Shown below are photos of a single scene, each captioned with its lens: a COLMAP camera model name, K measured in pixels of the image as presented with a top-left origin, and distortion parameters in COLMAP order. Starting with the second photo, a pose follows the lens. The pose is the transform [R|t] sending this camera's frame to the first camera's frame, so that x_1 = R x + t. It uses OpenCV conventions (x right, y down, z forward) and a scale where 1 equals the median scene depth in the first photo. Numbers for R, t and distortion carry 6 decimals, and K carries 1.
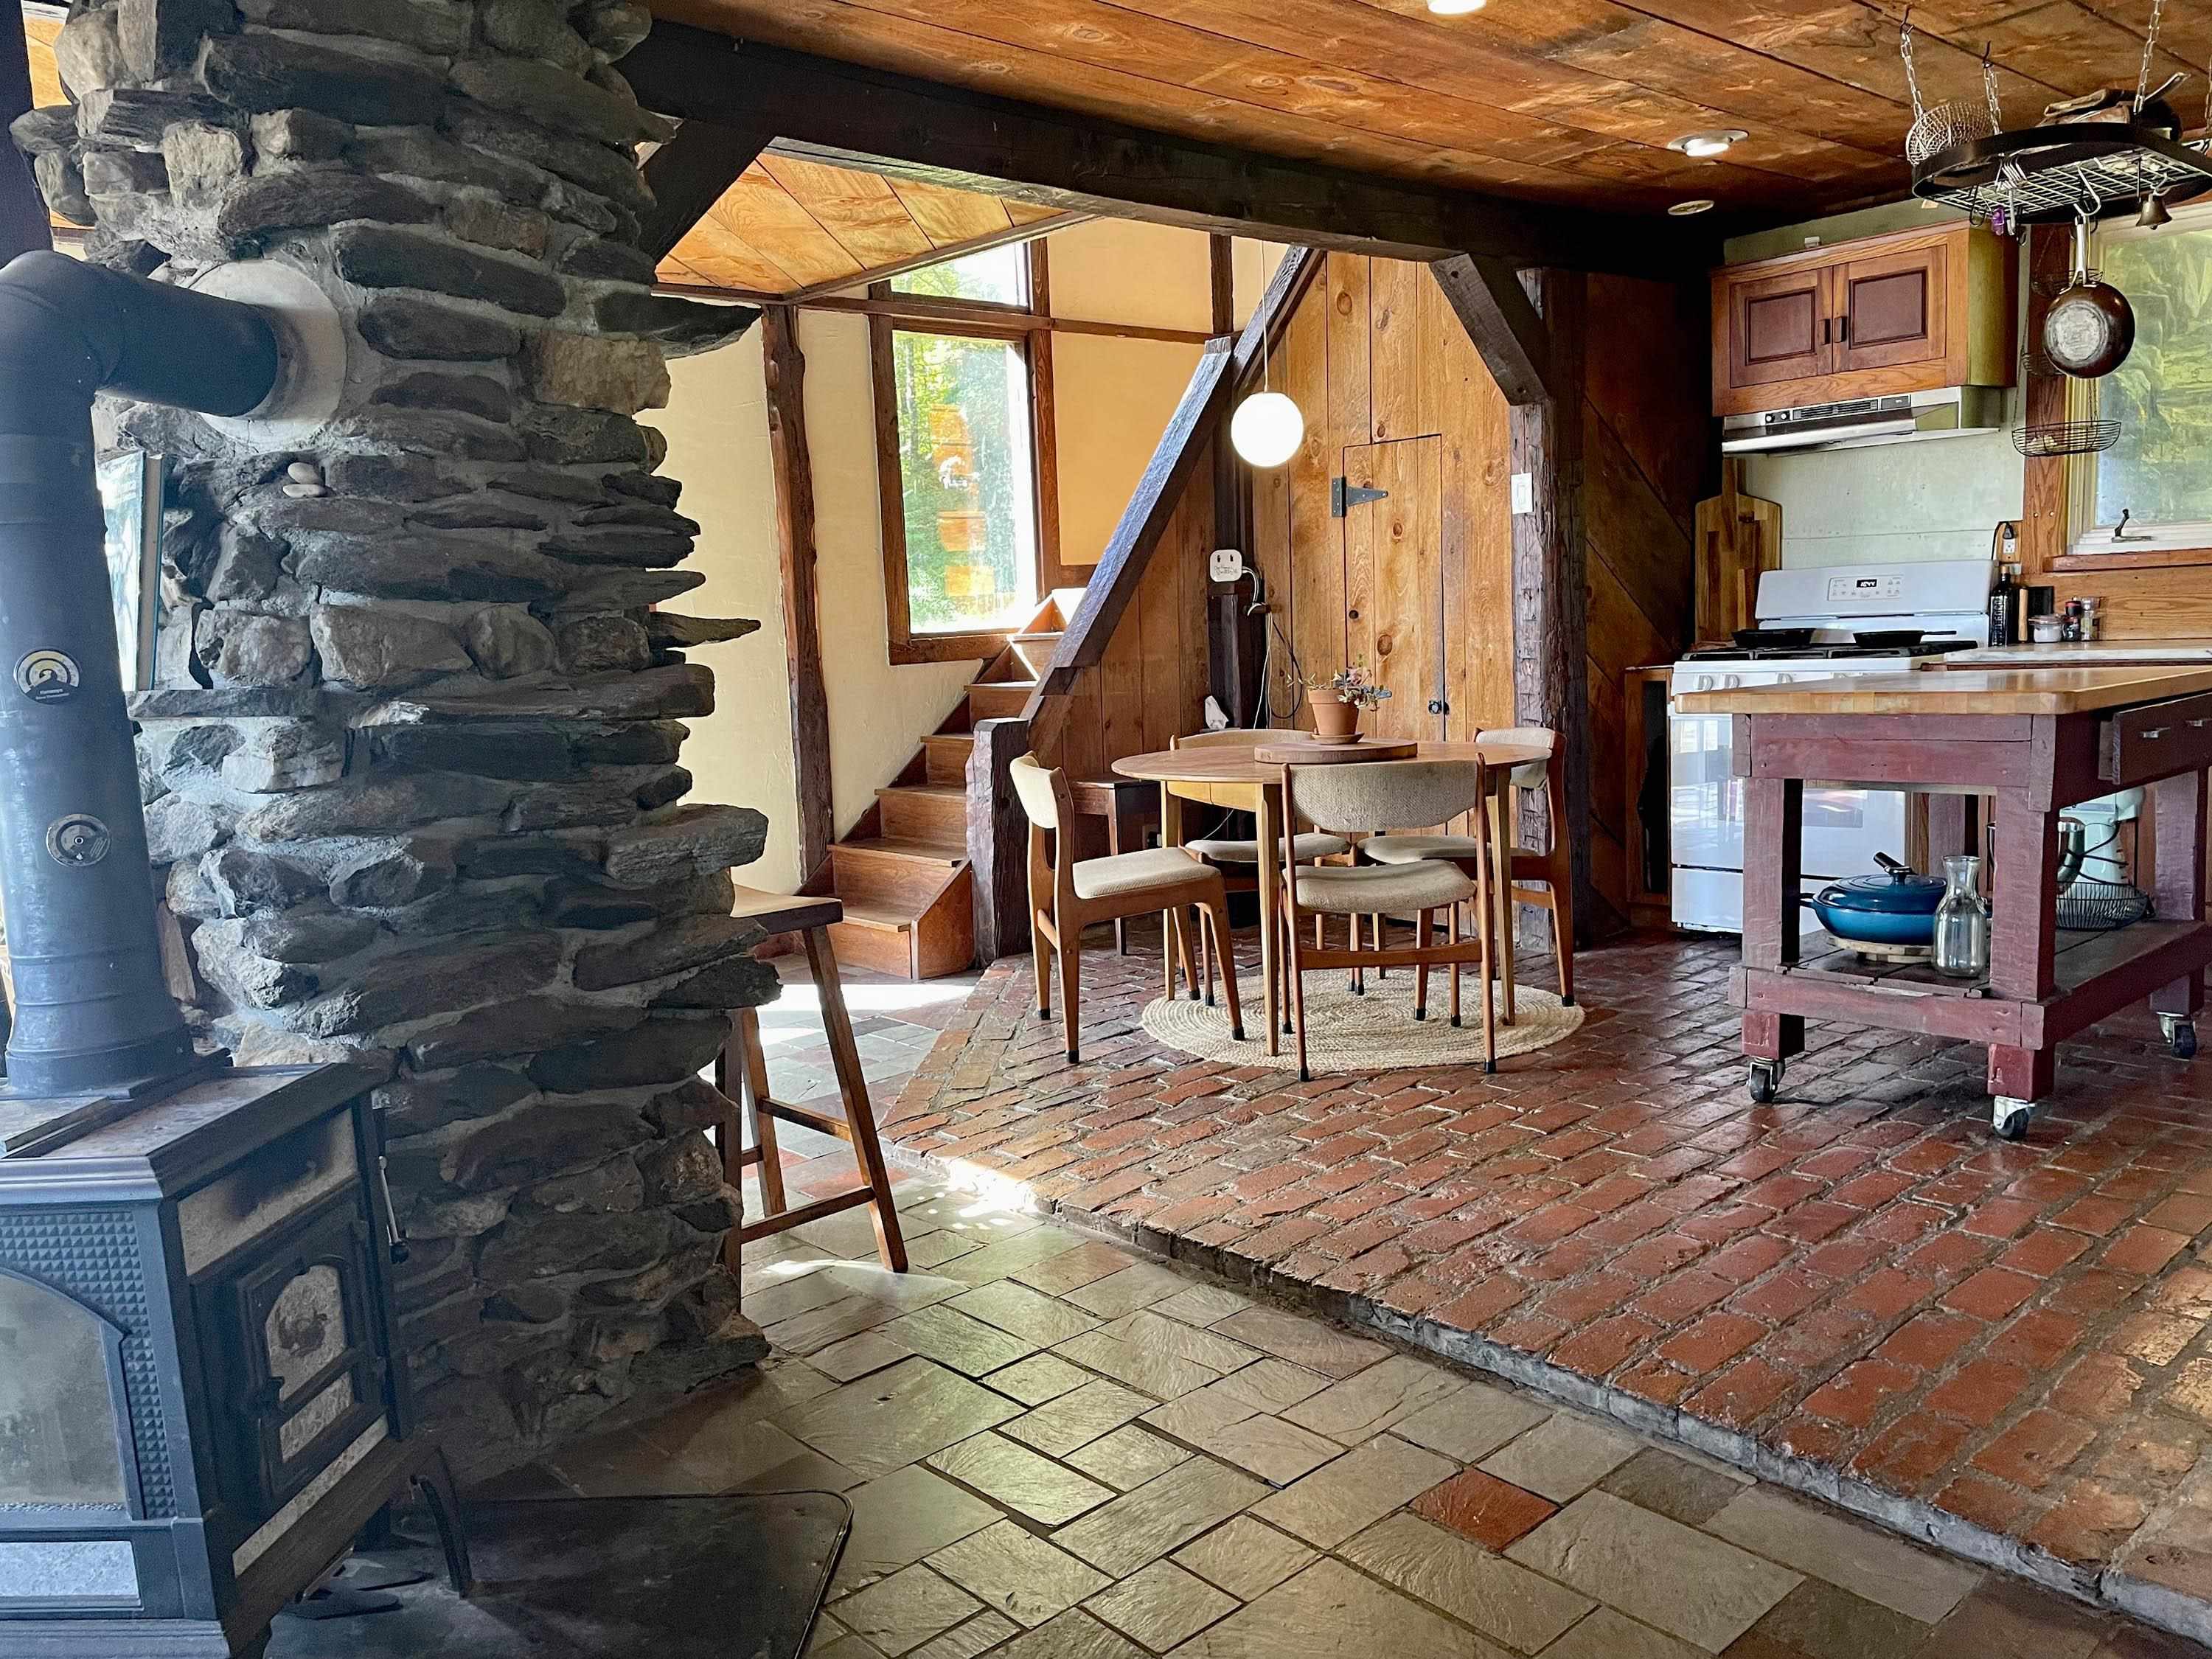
lens RADIAL K [[1664.2, 0, 1103.6], [0, 1664.2, 840.5], [0, 0, 1]] dist [0.087716, -0.115313]
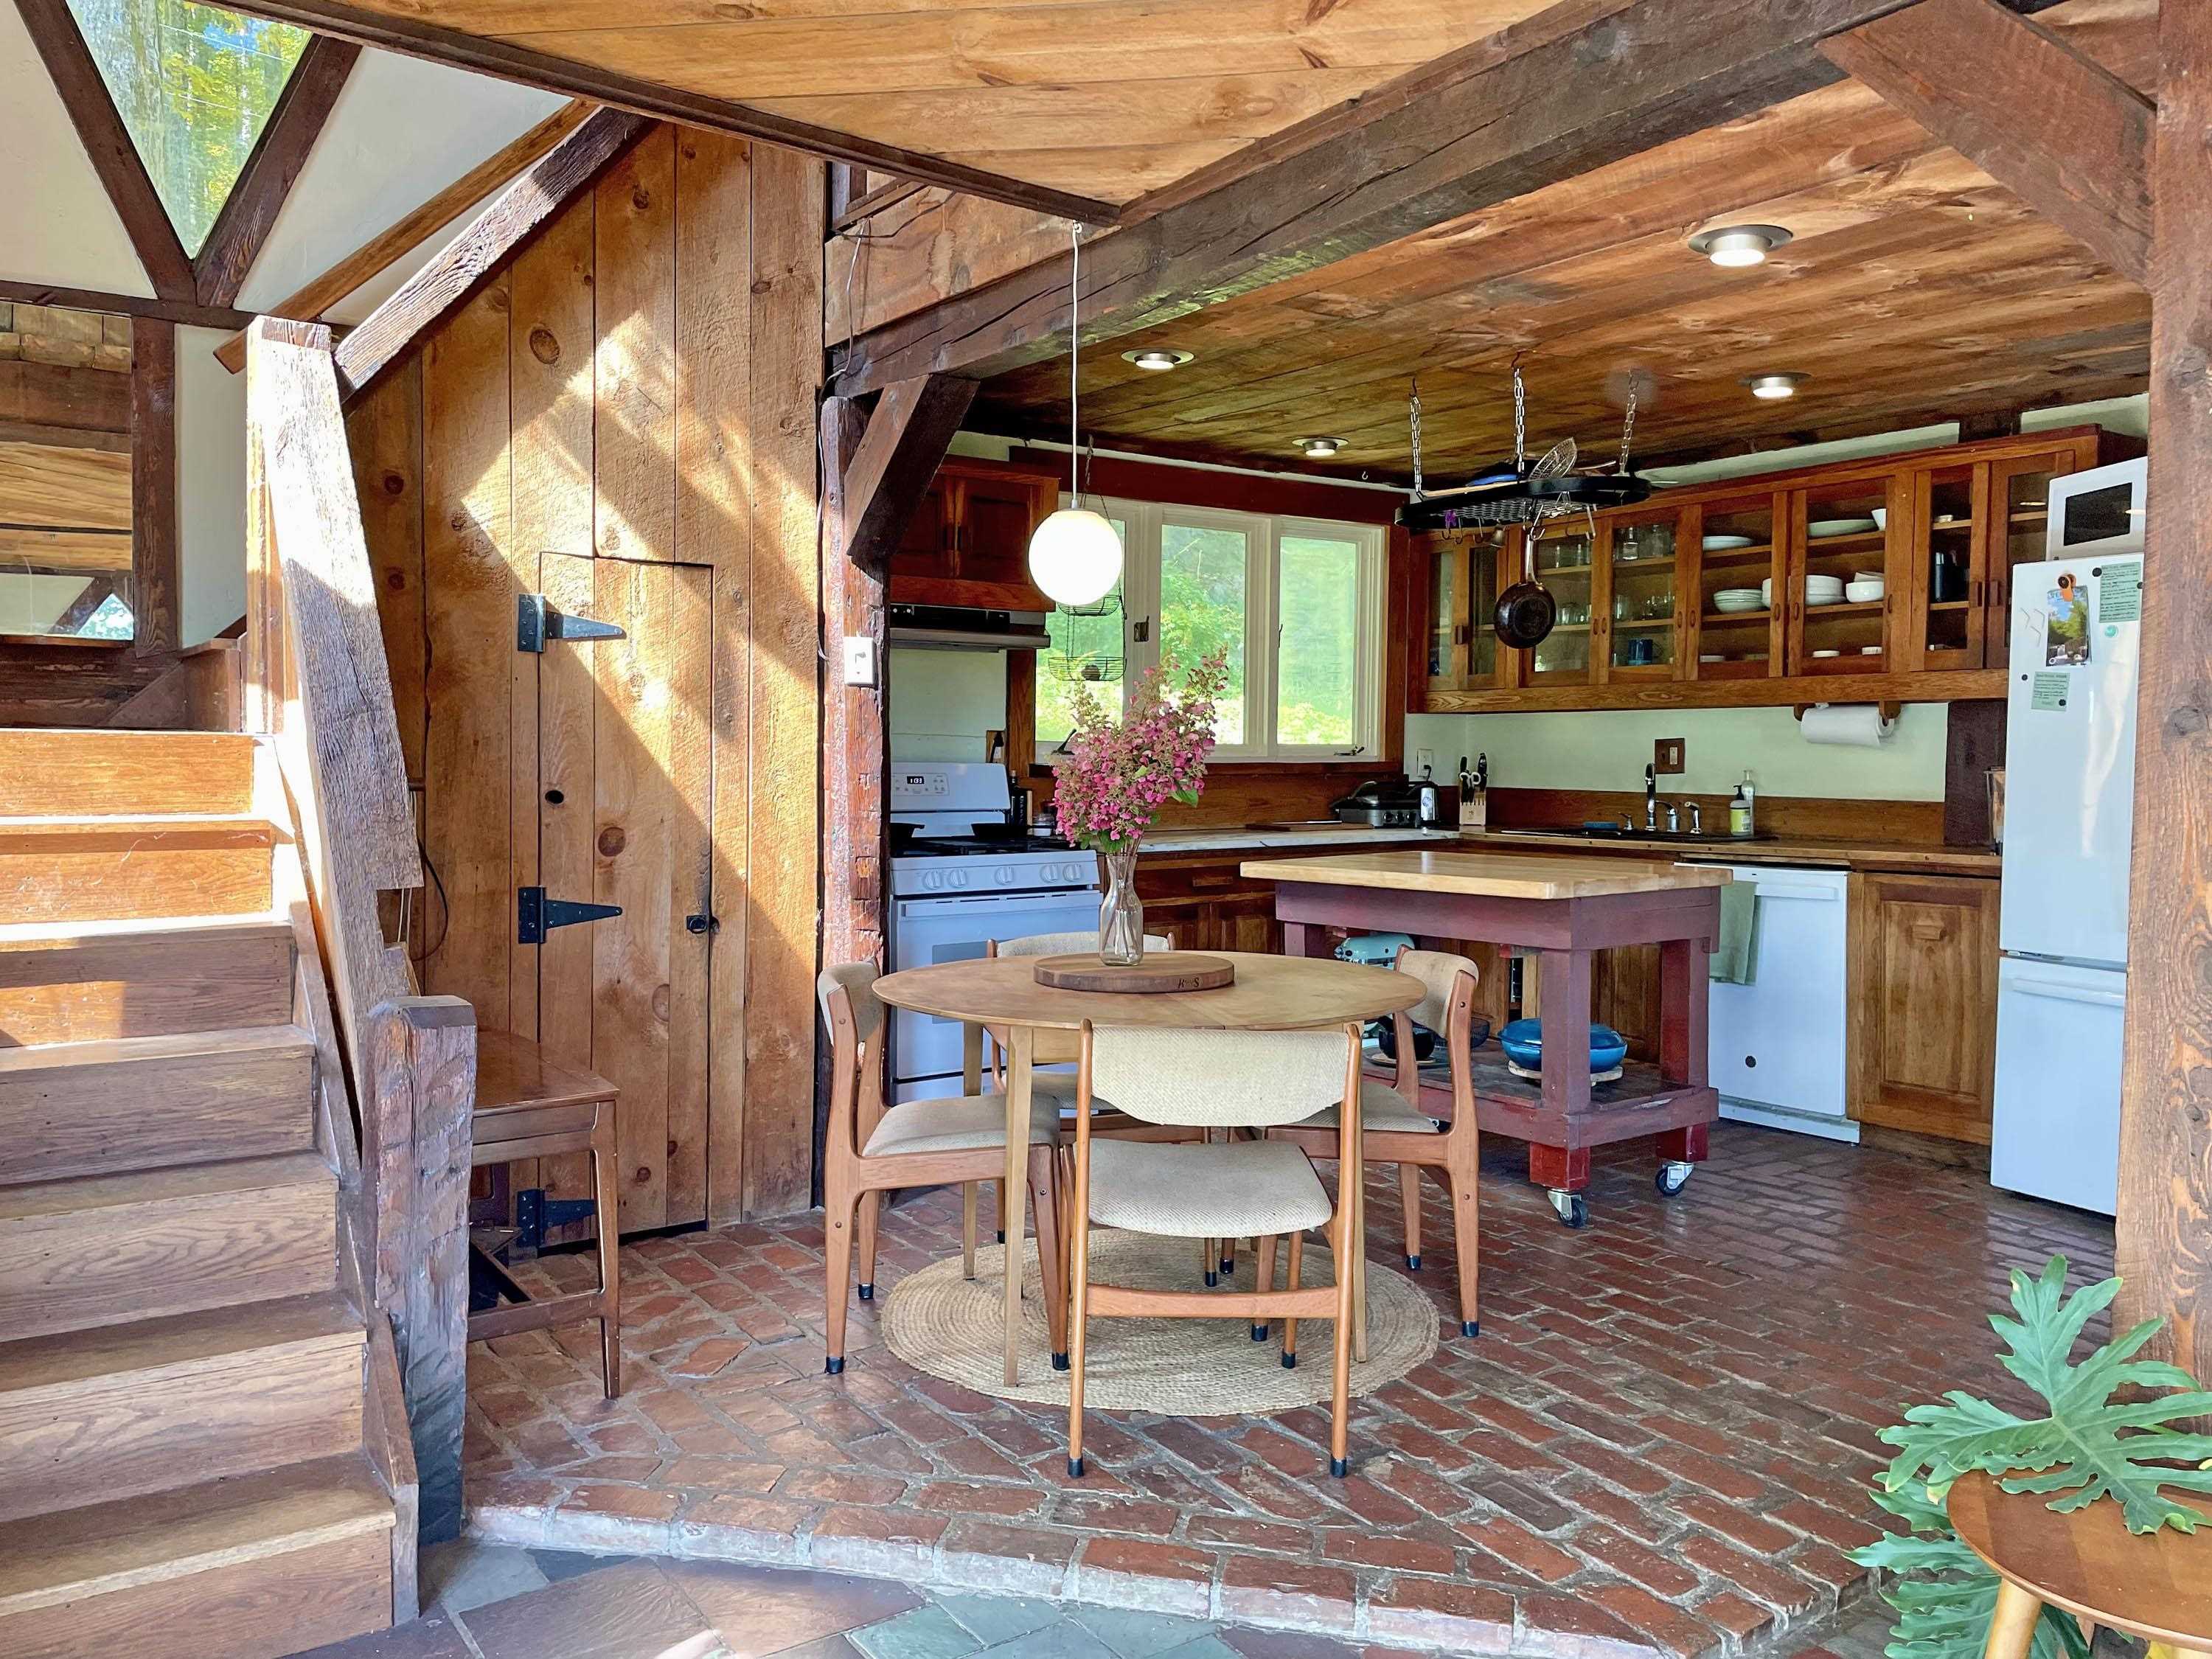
lens RADIAL K [[1664.2, 0, 1106.4], [0, 1664.2, 826.1], [0, 0, 1]] dist [0.087716, -0.115313]
pose [[0.128117, 0.004053, 0.991751, -0.951418], [0.120596, 0.992507, -0.019635, -0.160276], [-0.984400, 0.122117, 0.126668, 1.341560]]
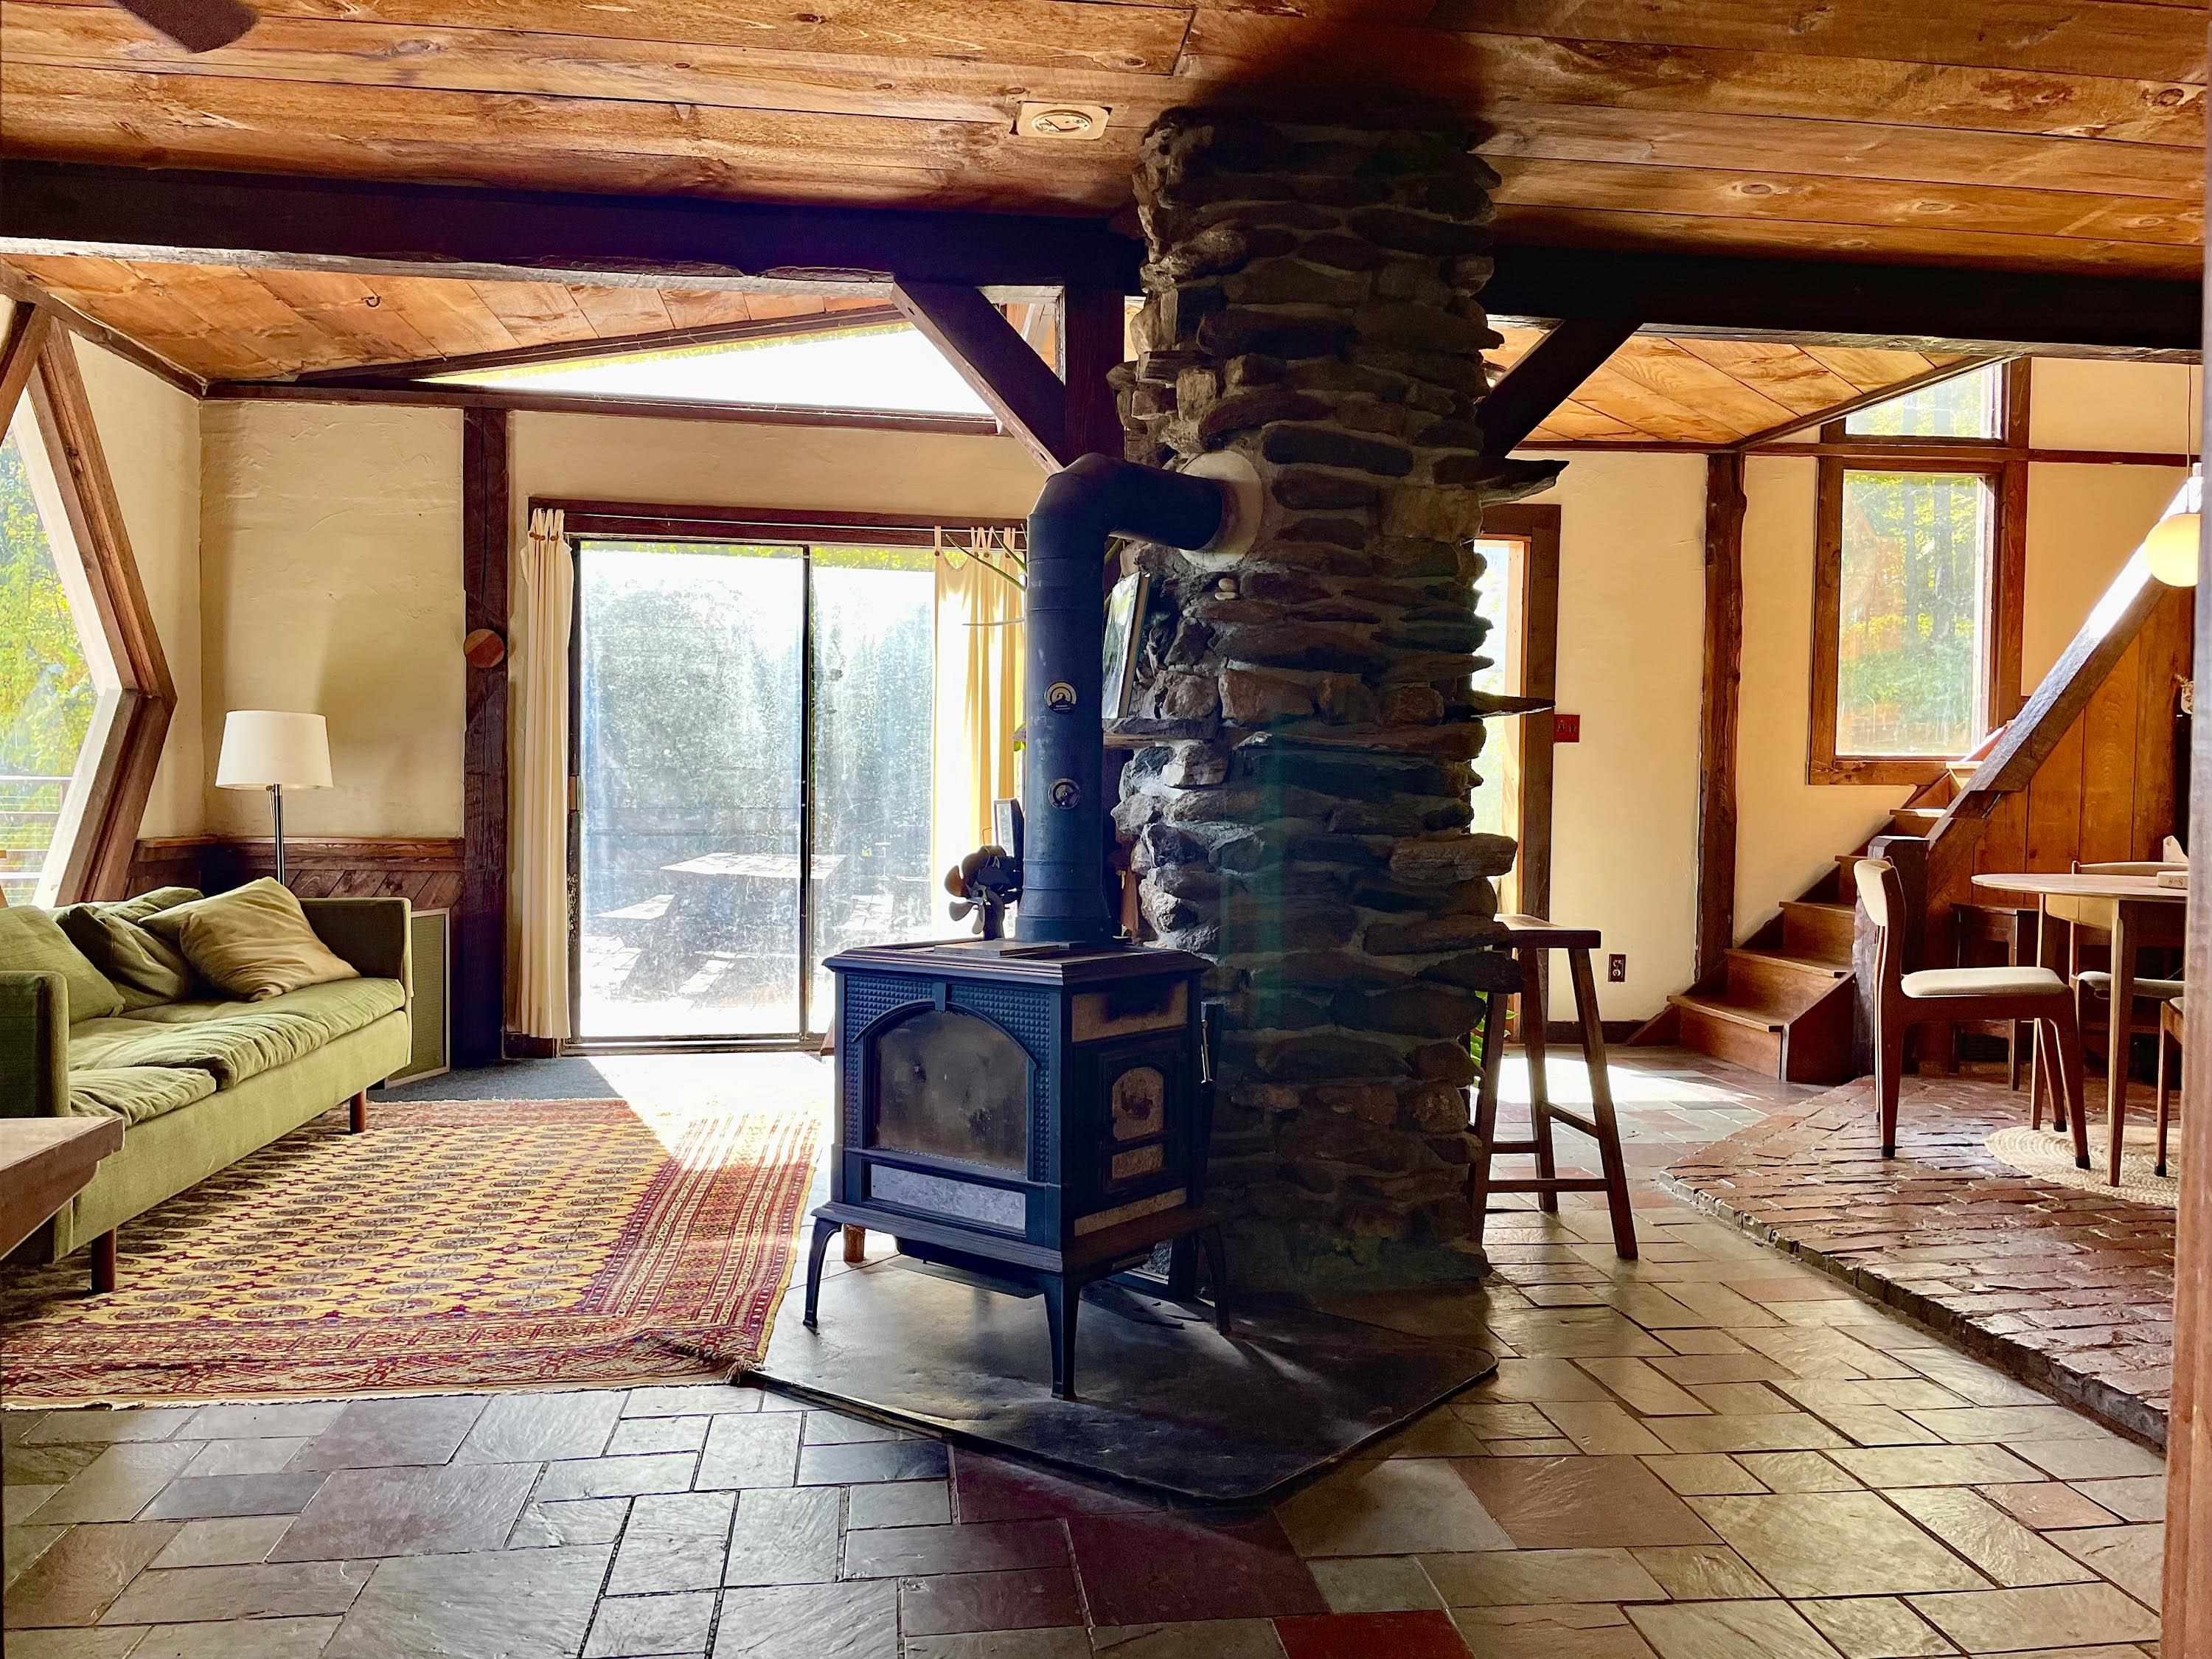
lens RADIAL K [[1664.2, 0, 1109.5], [0, 1664.2, 821.9], [0, 0, 1]] dist [0.087716, -0.115313]
pose [[0.822399, 0.071175, -0.564442, 0.283353], [-0.126198, 0.990249, -0.059003, 0.091088], [0.554738, 0.119755, 0.823362, -0.260123]]
